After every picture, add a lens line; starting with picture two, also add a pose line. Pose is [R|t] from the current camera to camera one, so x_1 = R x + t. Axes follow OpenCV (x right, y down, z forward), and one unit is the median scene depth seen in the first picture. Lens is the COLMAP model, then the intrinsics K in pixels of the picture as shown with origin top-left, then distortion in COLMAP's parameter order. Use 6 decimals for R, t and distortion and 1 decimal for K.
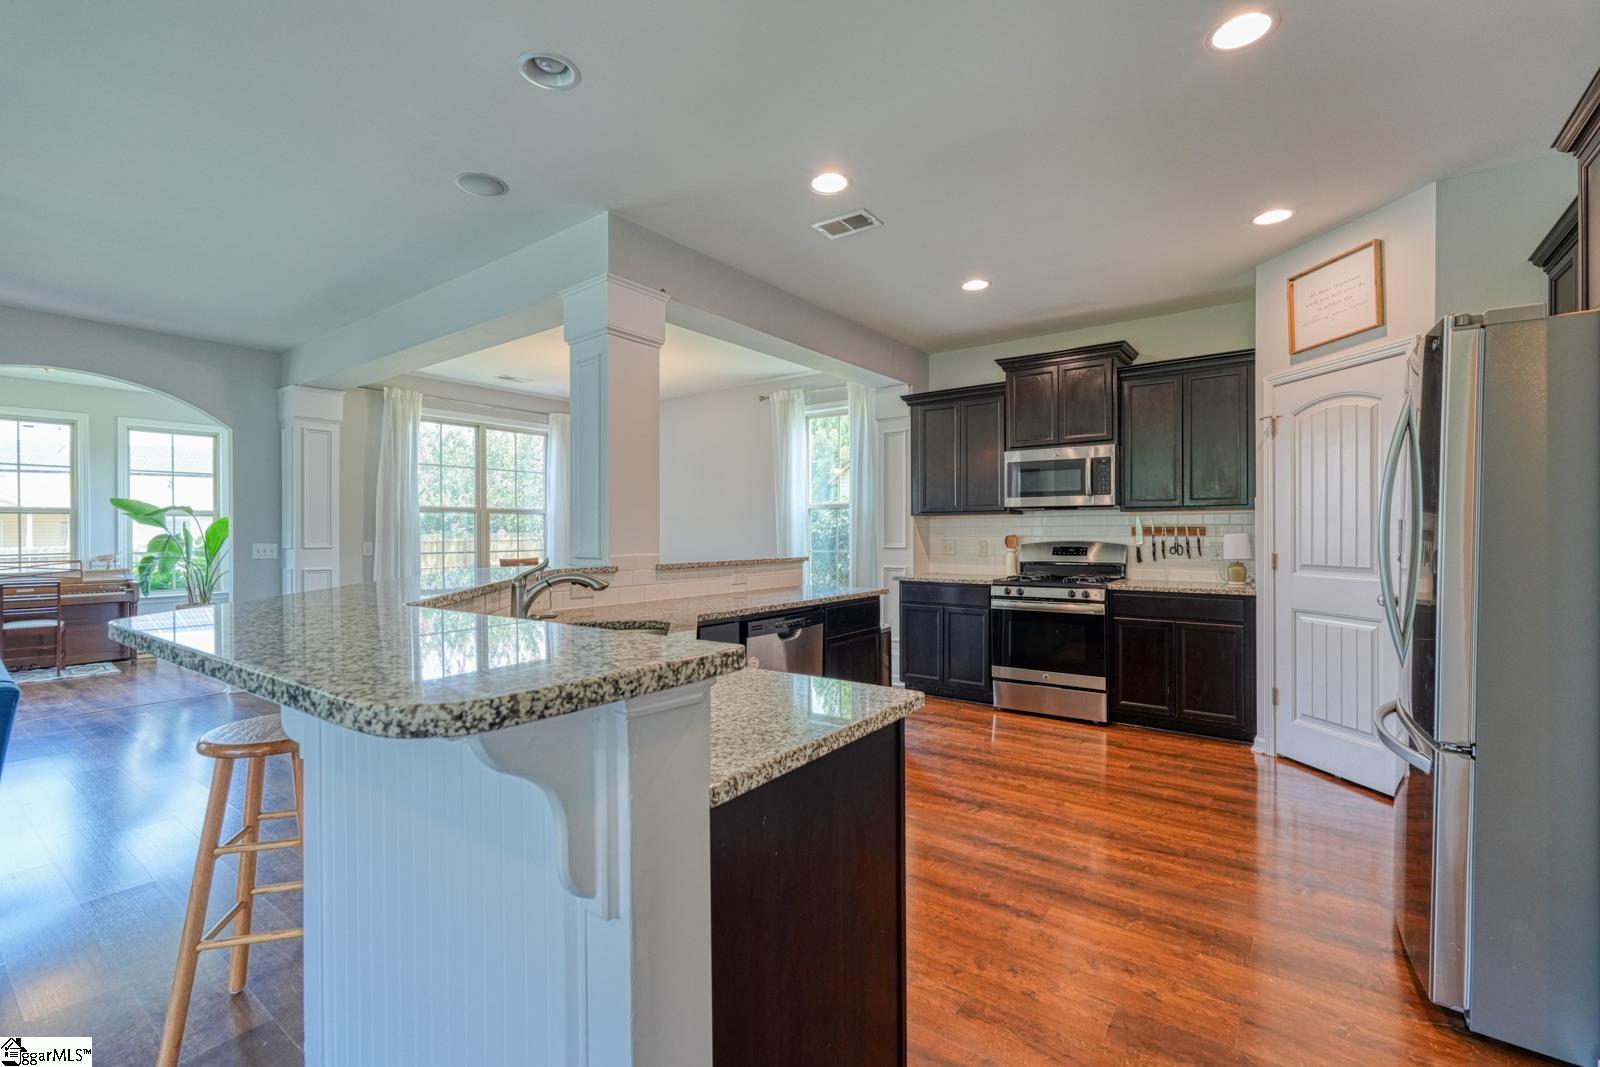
lens RADIAL K [[701.5, 0, 793.5], [0, 701.5, 531.8], [0, 0, 1]] dist [0.002133, -0.000345]
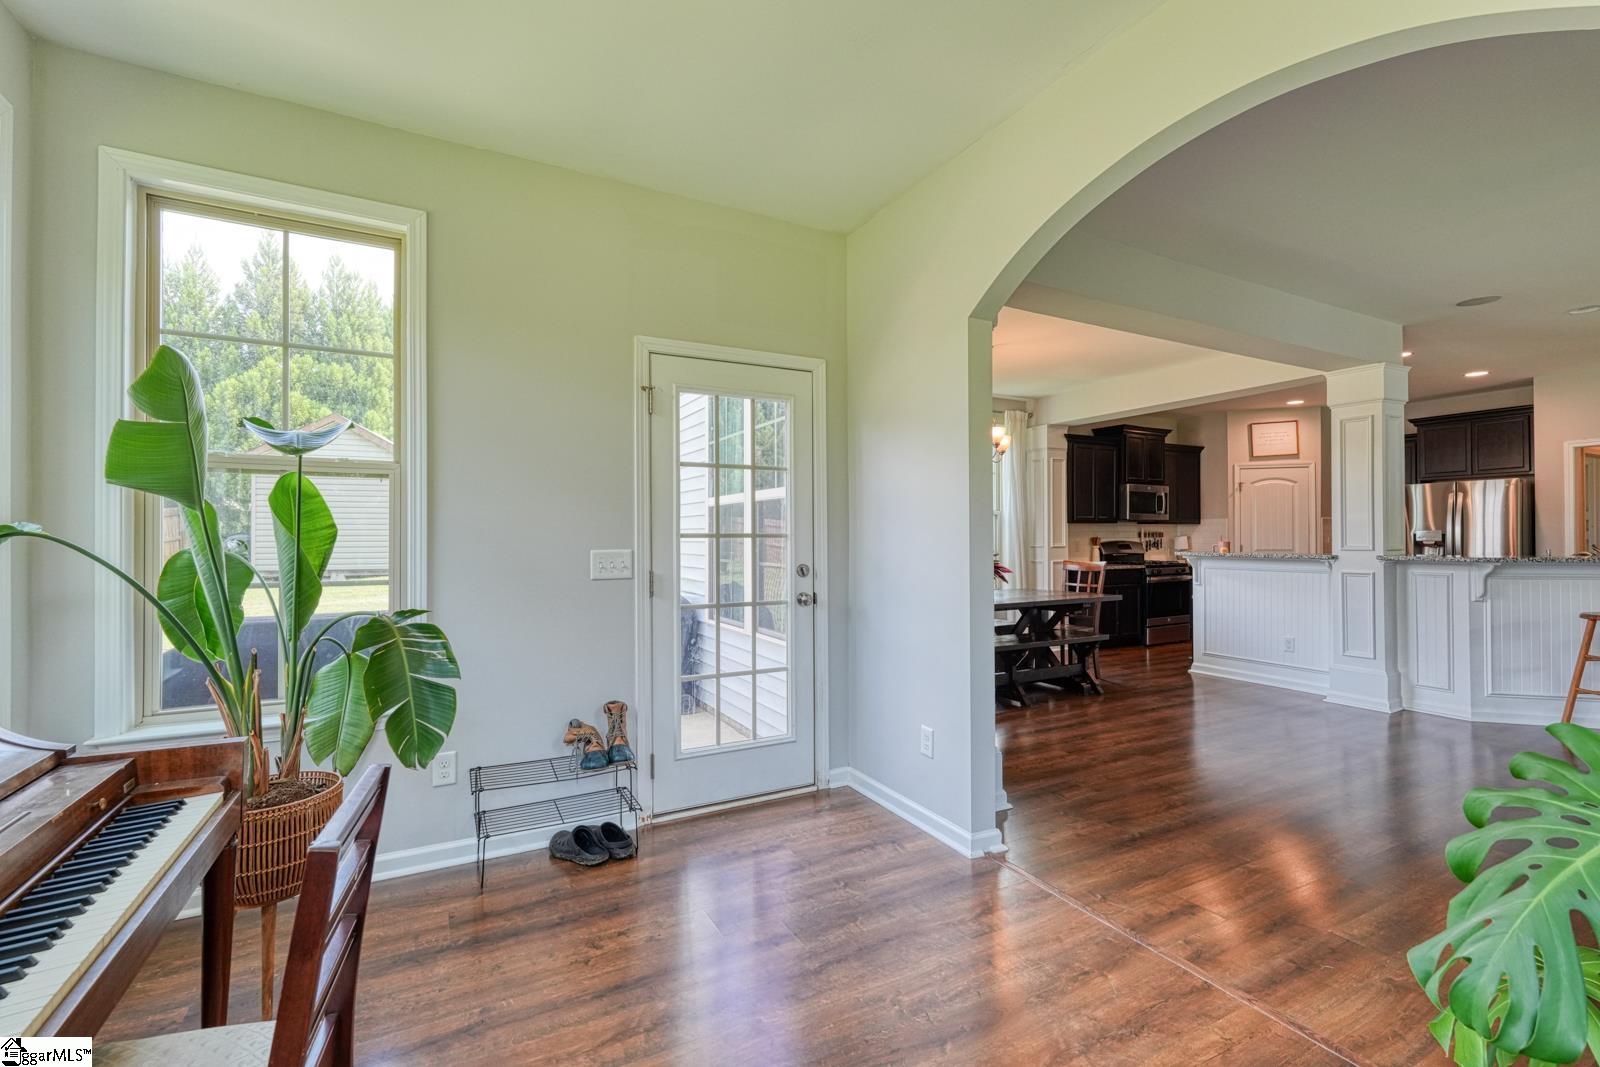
lens RADIAL K [[701.5, 0, 801.1], [0, 701.5, 531.9], [0, 0, 1]] dist [0.002133, -0.000345]
pose [[0.422185, 0.008611, 0.906469, -1.311187], [0.000096, 0.999954, -0.009544, 0.007603], [-0.906510, 0.004117, 0.422165, 0.912874]]
